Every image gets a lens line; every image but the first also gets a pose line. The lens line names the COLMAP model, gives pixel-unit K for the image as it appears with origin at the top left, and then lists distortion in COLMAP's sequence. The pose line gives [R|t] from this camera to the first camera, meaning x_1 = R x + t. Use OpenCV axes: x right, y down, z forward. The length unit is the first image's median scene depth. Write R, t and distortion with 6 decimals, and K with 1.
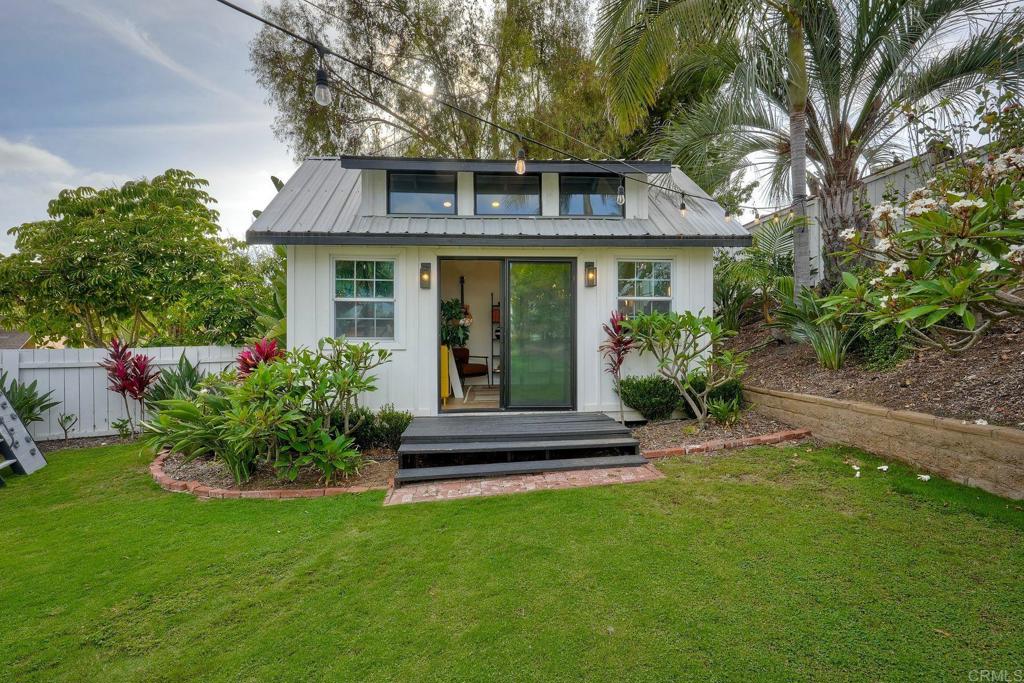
lens RADIAL K [[467.7, 0, 513.3], [0, 467.7, 337.9], [0, 0, 1]] dist [-0.009620, 0.004212]
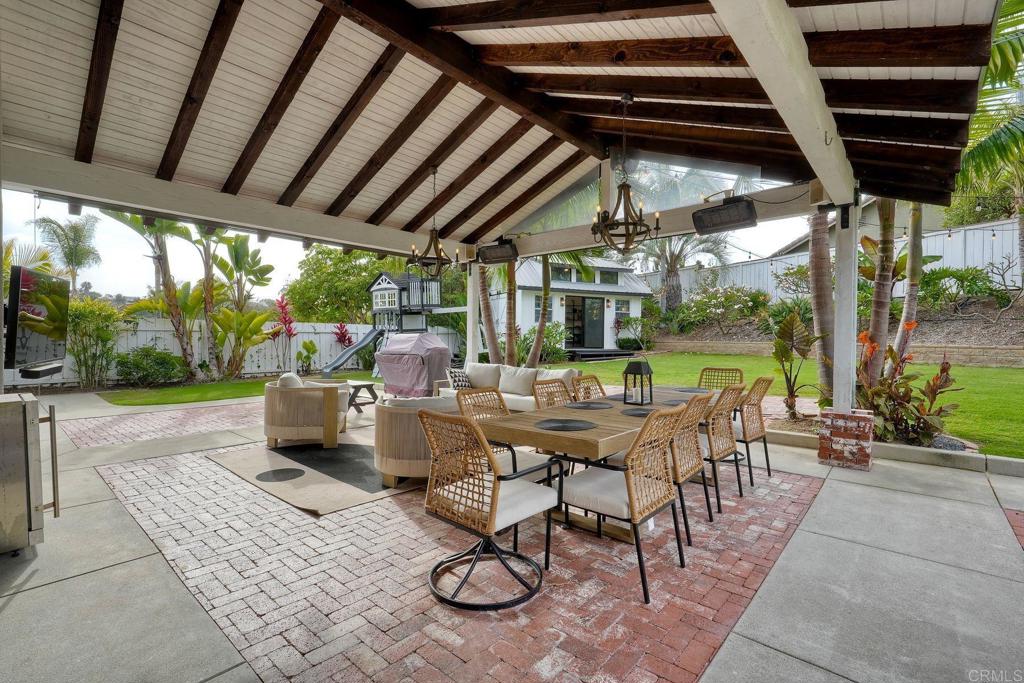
lens RADIAL K [[467.7, 0, 522.8], [0, 467.7, 338.2], [0, 0, 1]] dist [-0.009620, 0.004212]
pose [[0.928373, 0.012610, 0.371435, -1.473367], [-0.008298, 0.999878, -0.013206, 0.133189], [-0.371556, 0.009178, 0.928365, -1.598408]]
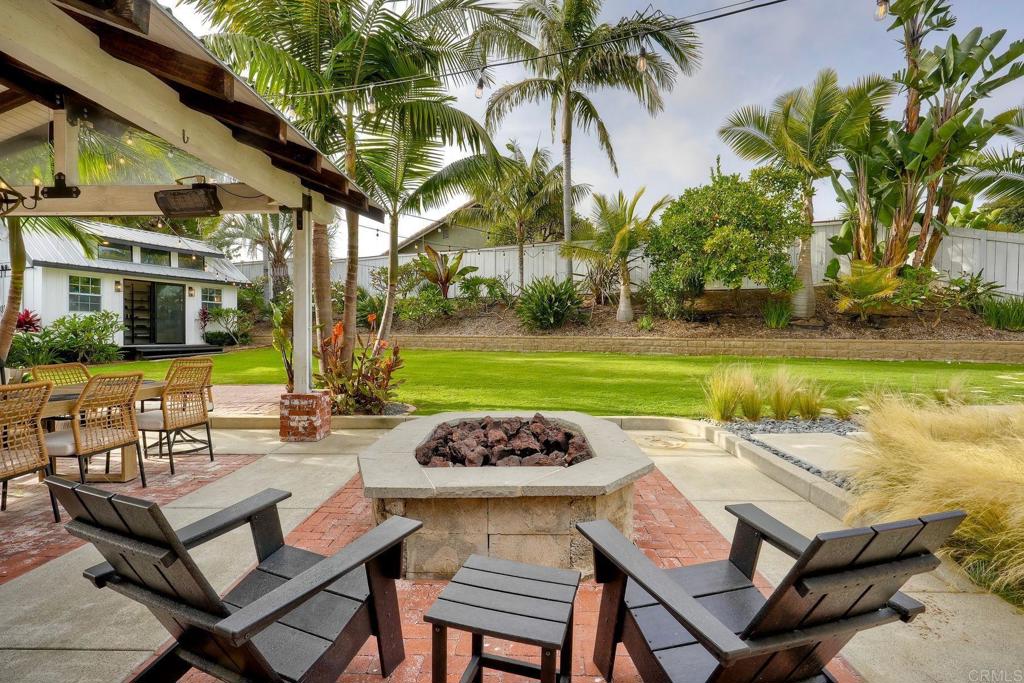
lens RADIAL K [[467.7, 0, 517.6], [0, 467.7, 341.6], [0, 0, 1]] dist [-0.009620, 0.004212]
pose [[0.463883, -0.007252, 0.885867, -1.298569], [0.006590, 0.999967, 0.004735, 0.142491], [-0.885872, 0.003642, 0.463915, -1.818346]]
